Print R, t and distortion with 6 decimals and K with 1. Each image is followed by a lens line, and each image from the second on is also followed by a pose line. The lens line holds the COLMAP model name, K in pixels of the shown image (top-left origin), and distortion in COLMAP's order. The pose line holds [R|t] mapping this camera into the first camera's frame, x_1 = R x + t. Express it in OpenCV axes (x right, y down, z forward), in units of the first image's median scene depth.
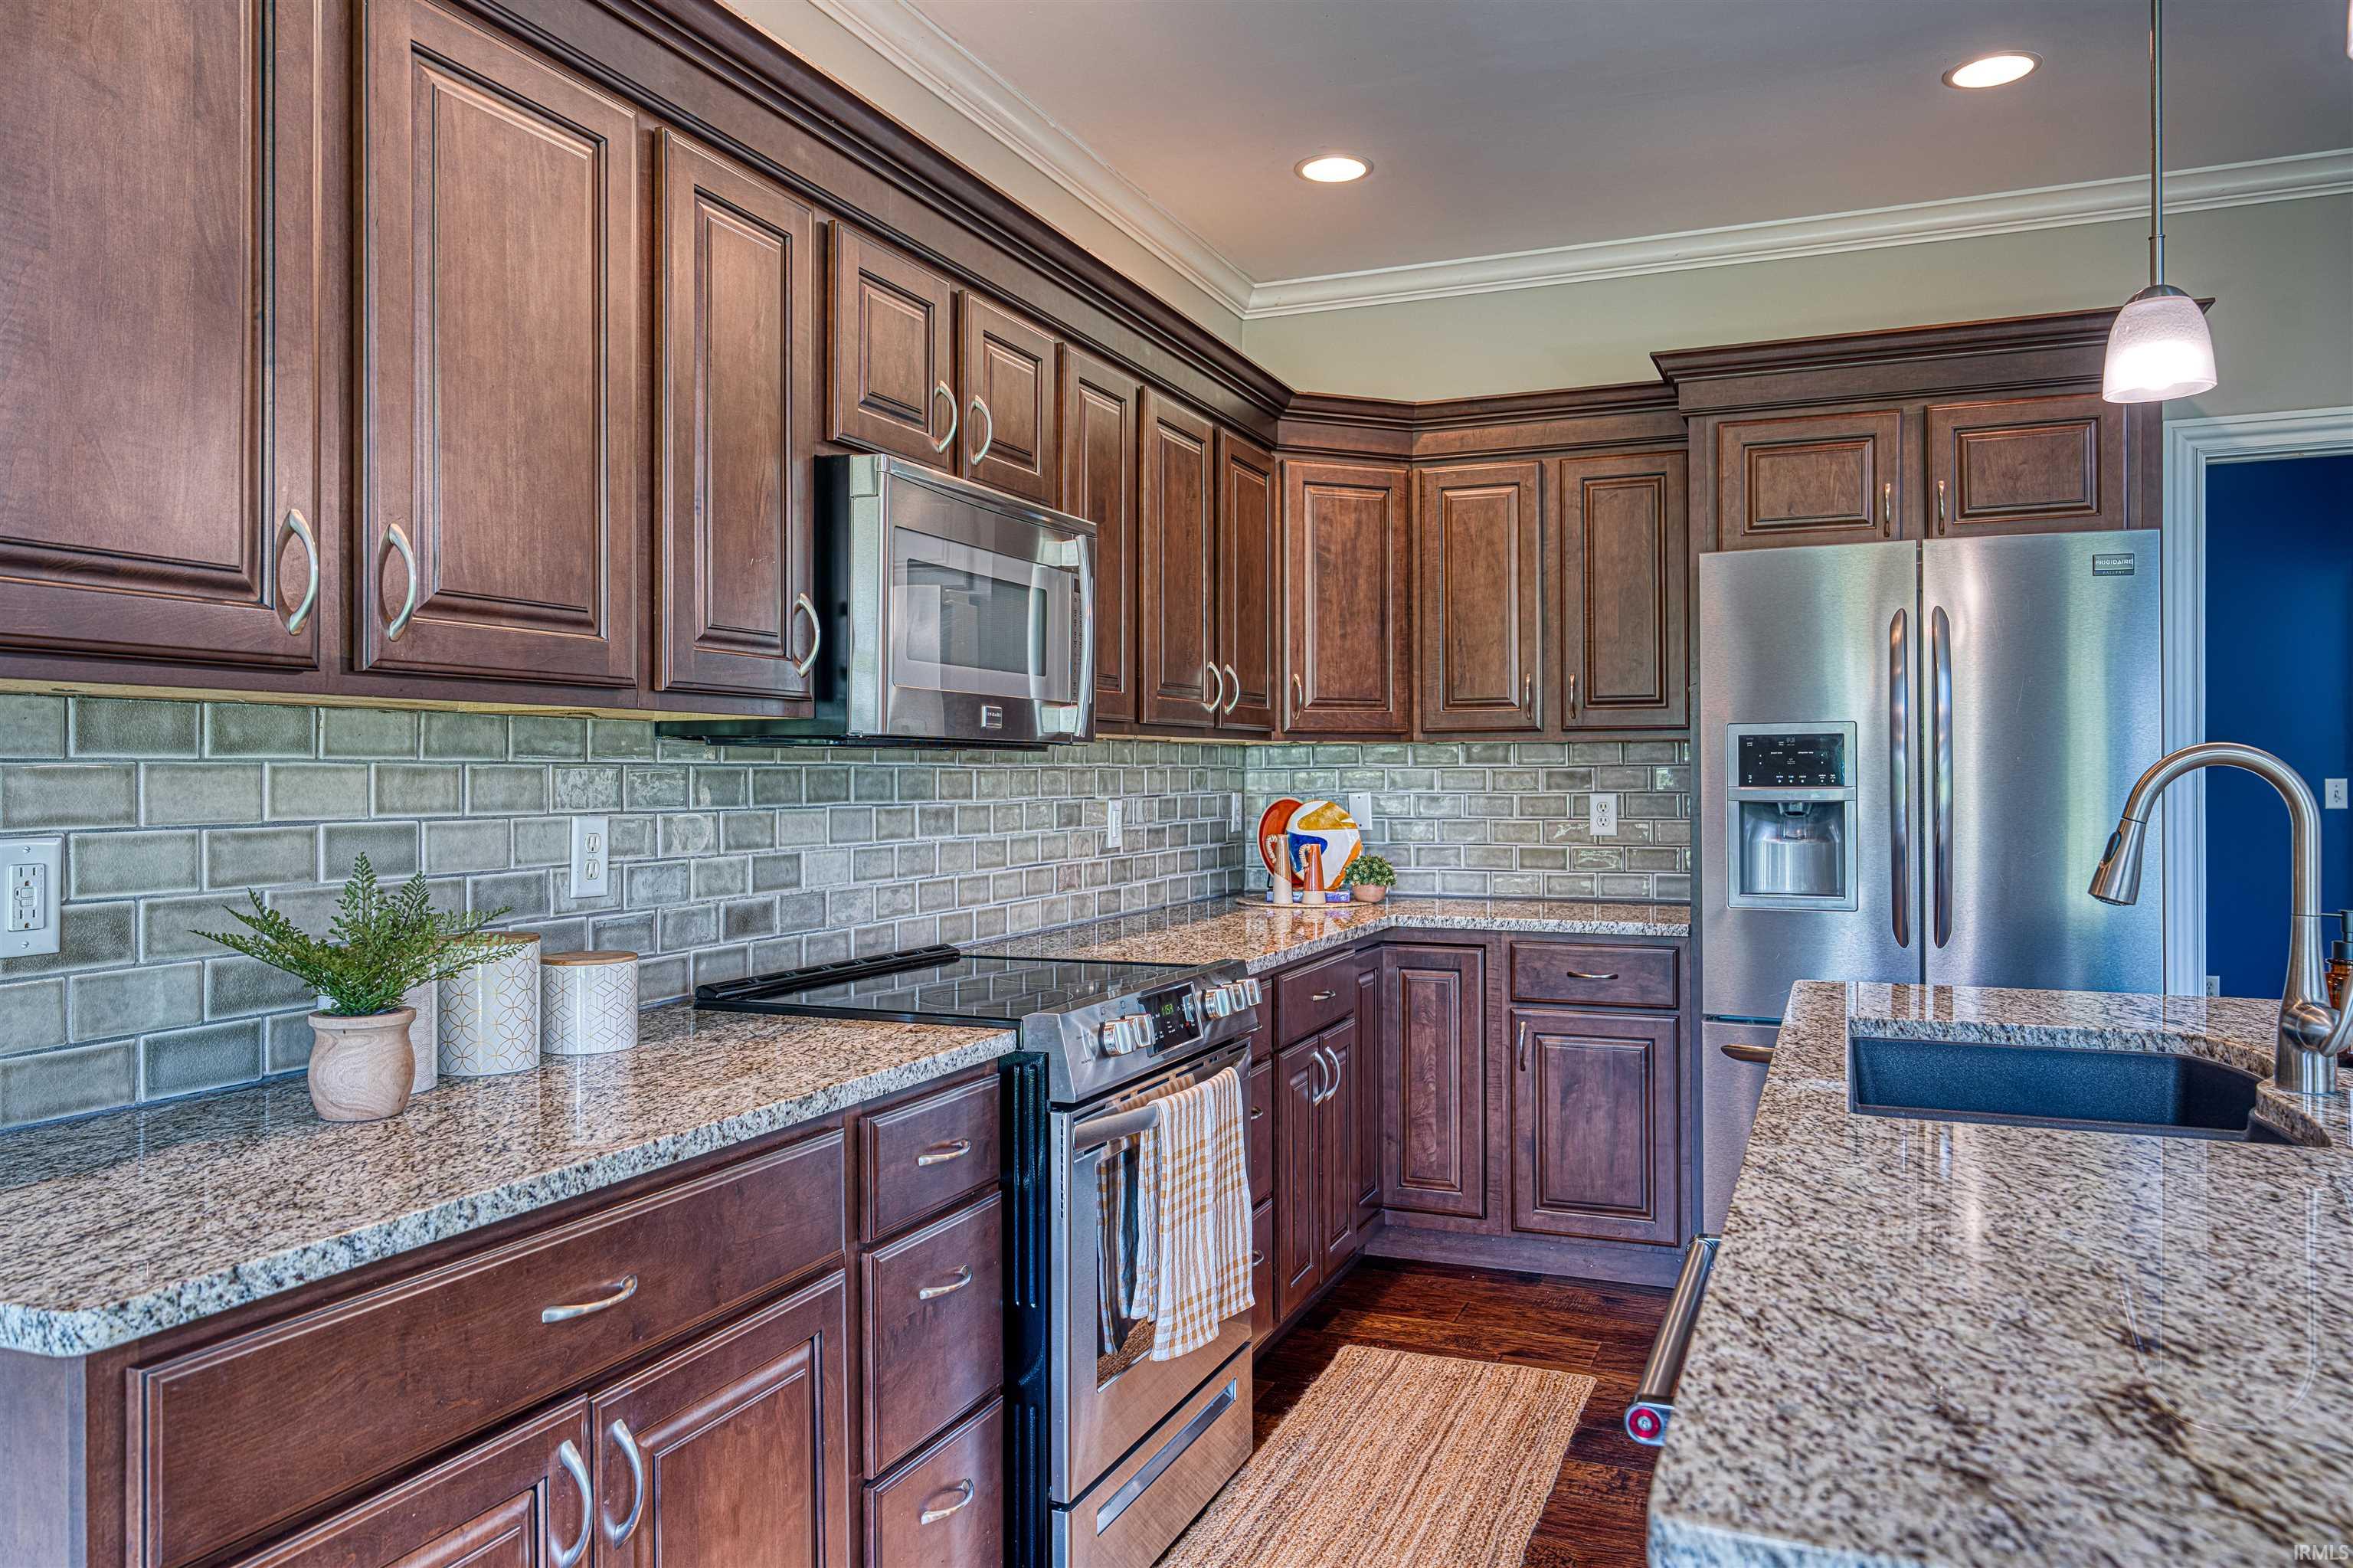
lens RADIAL K [[1628.8, 0, 1184.2], [0, 1628.8, 780.4], [0, 0, 1]] dist [-0.002440, 0.001413]
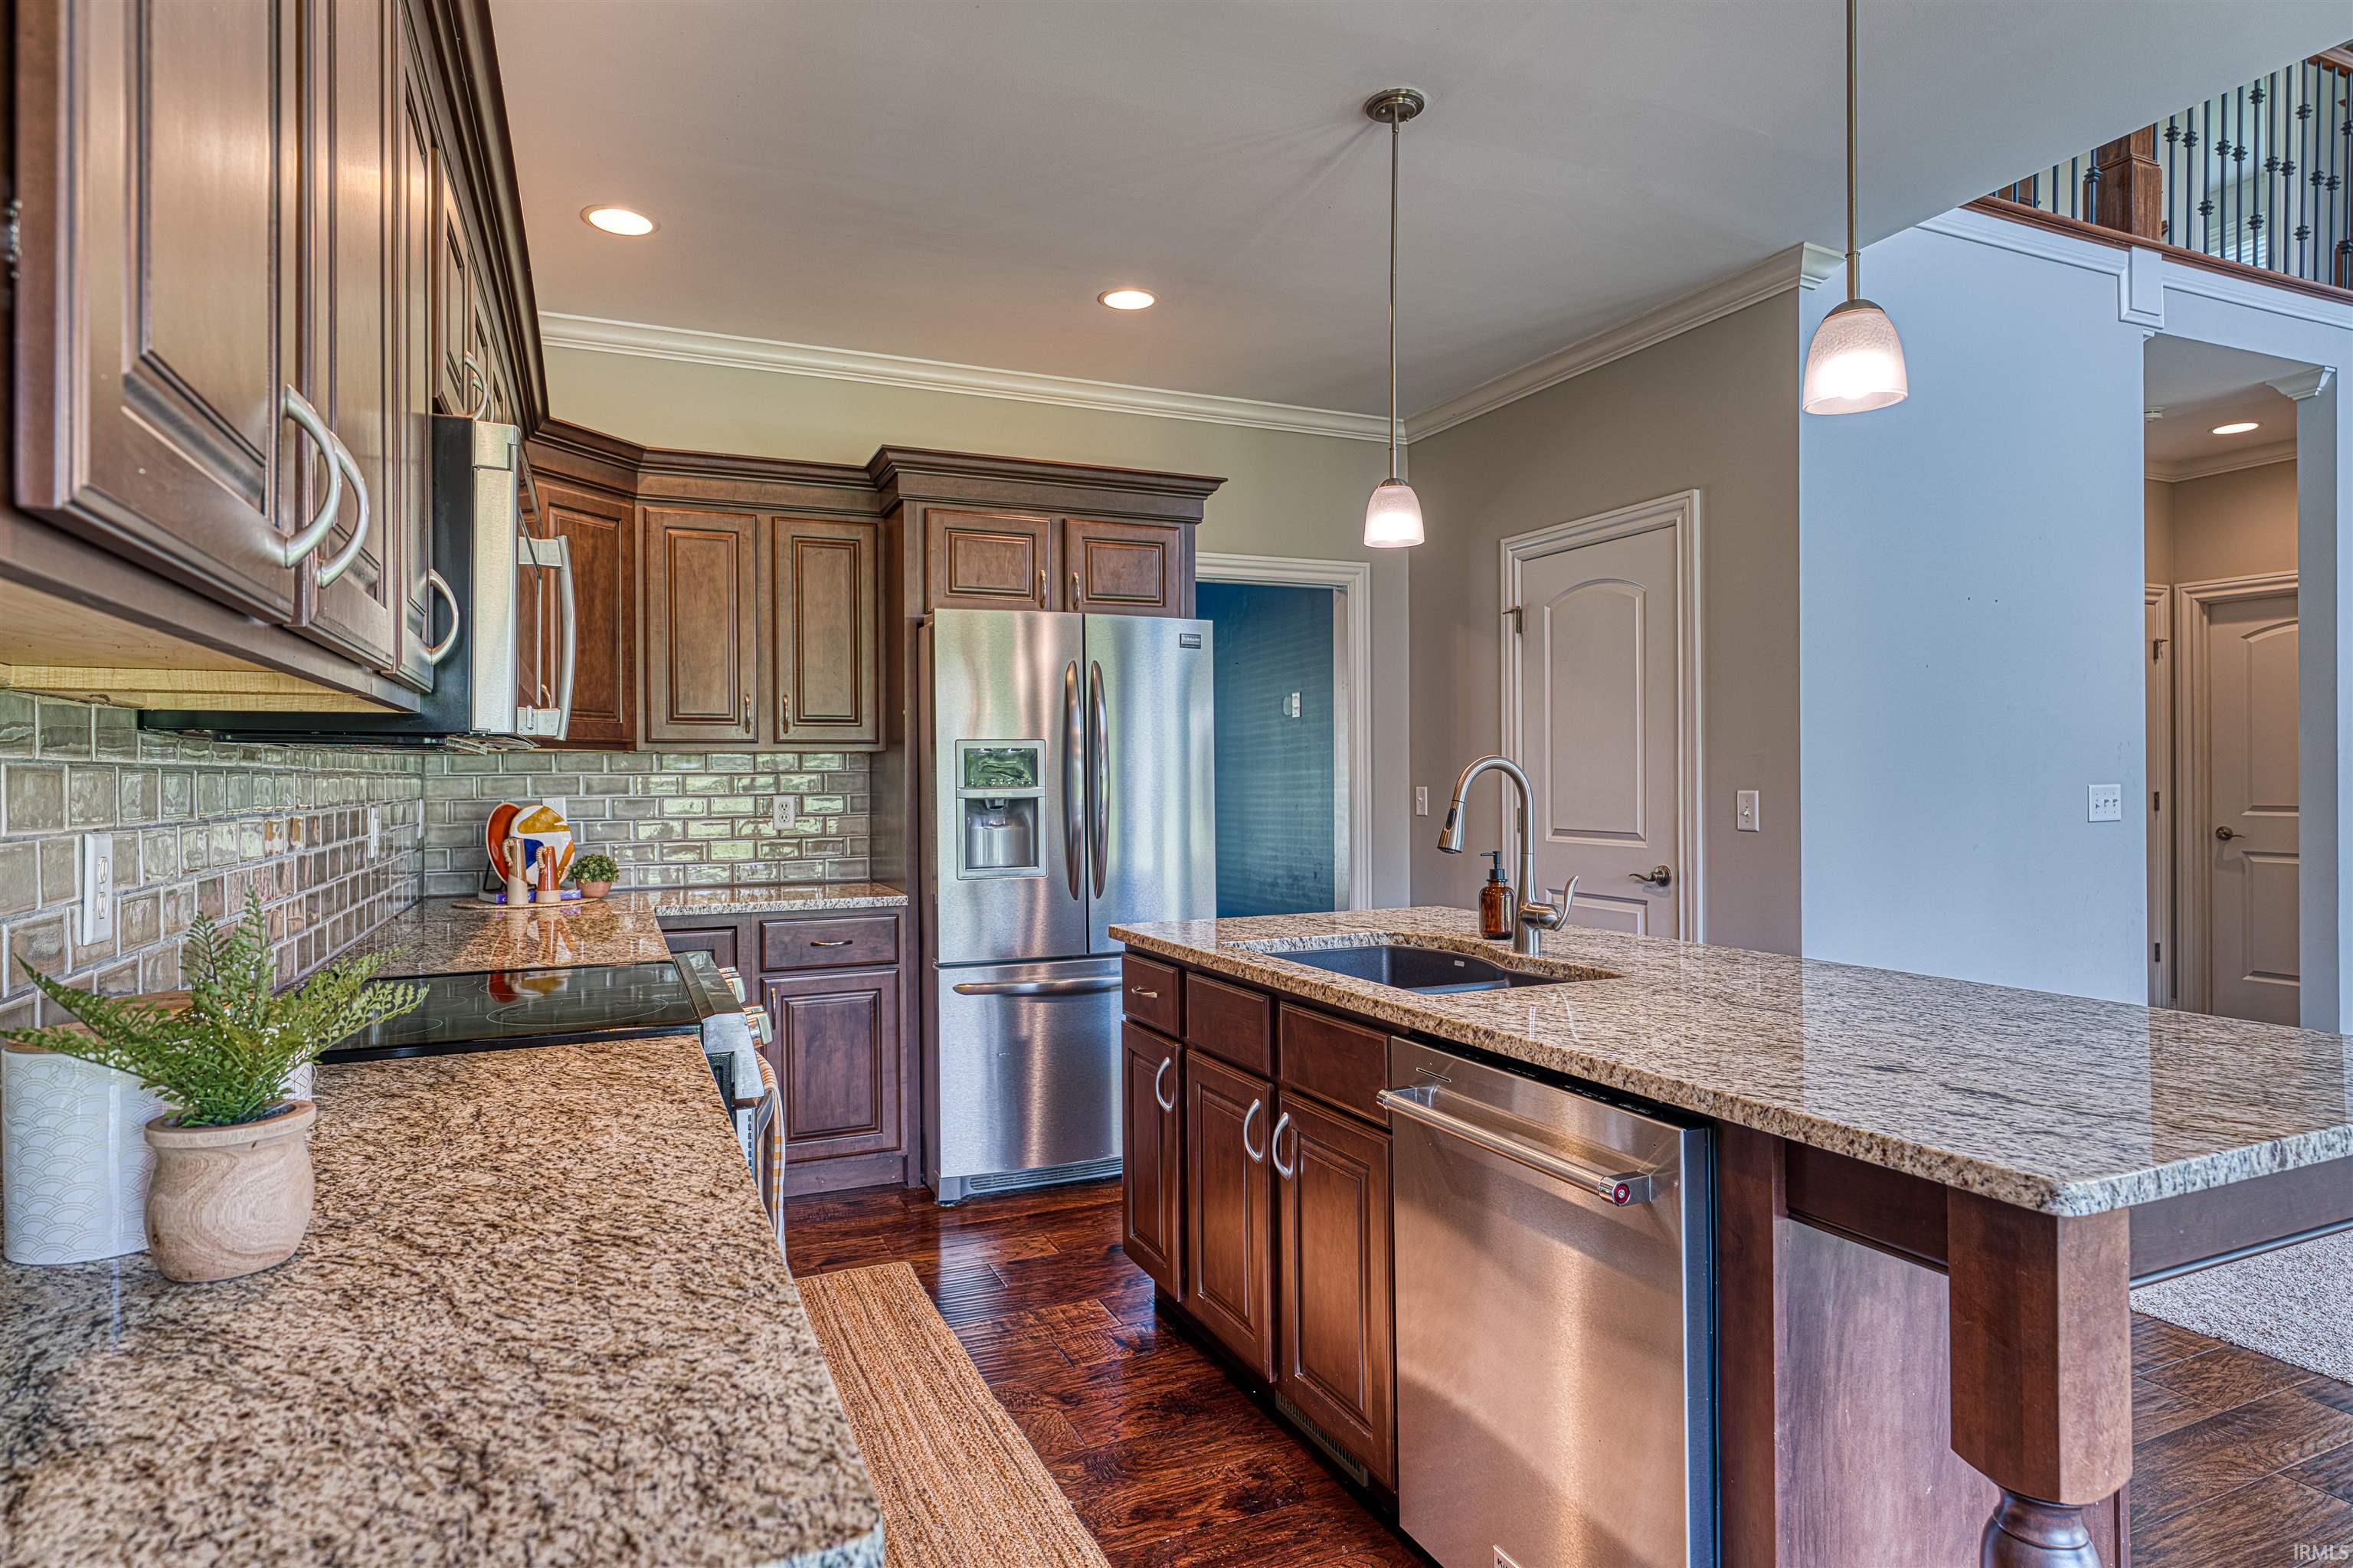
lens RADIAL K [[1286.8, 0, 1179.5], [0, 1286.8, 782.5], [0, 0, 1]] dist [-0.006693, 0.000030]
pose [[0.689125, -0.004880, 0.724626, -0.269463], [0.007828, 0.999969, -0.000710, 0.001631], [-0.724600, 0.006161, 0.689142, 0.143272]]
